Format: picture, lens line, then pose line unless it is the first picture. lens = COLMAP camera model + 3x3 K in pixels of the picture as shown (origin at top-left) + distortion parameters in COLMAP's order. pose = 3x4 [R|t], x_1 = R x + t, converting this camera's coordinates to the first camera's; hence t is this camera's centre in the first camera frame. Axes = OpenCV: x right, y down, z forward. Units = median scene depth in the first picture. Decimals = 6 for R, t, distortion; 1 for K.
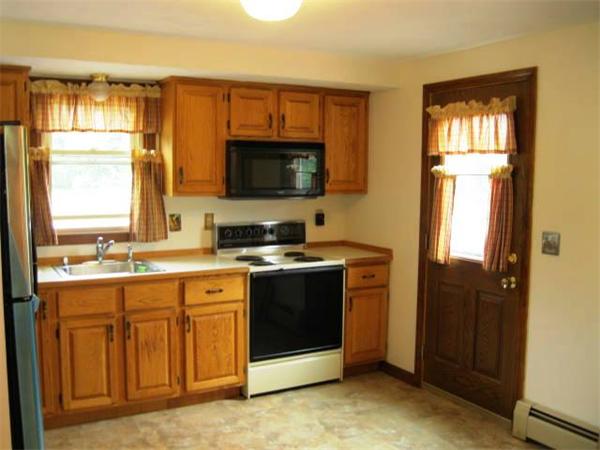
lens RADIAL K [[643.8, 0, 300.0], [0, 643.8, 225.0], [0, 0, 1]] dist [-0.110838, 0.025996]
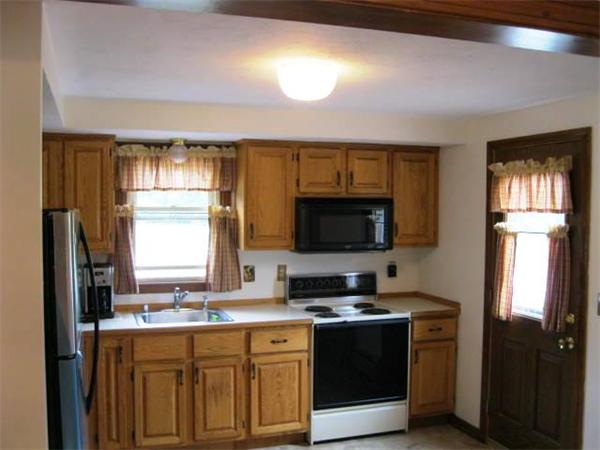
lens RADIAL K [[643.8, 0, 300.0], [0, 643.8, 225.0], [0, 0, 1]] dist [-0.110838, 0.025996]
pose [[0.983485, 0.004770, -0.180925, 0.087725], [-0.014675, 0.998463, -0.053447, -0.030863], [0.180392, 0.055220, 0.982044, -0.040966]]
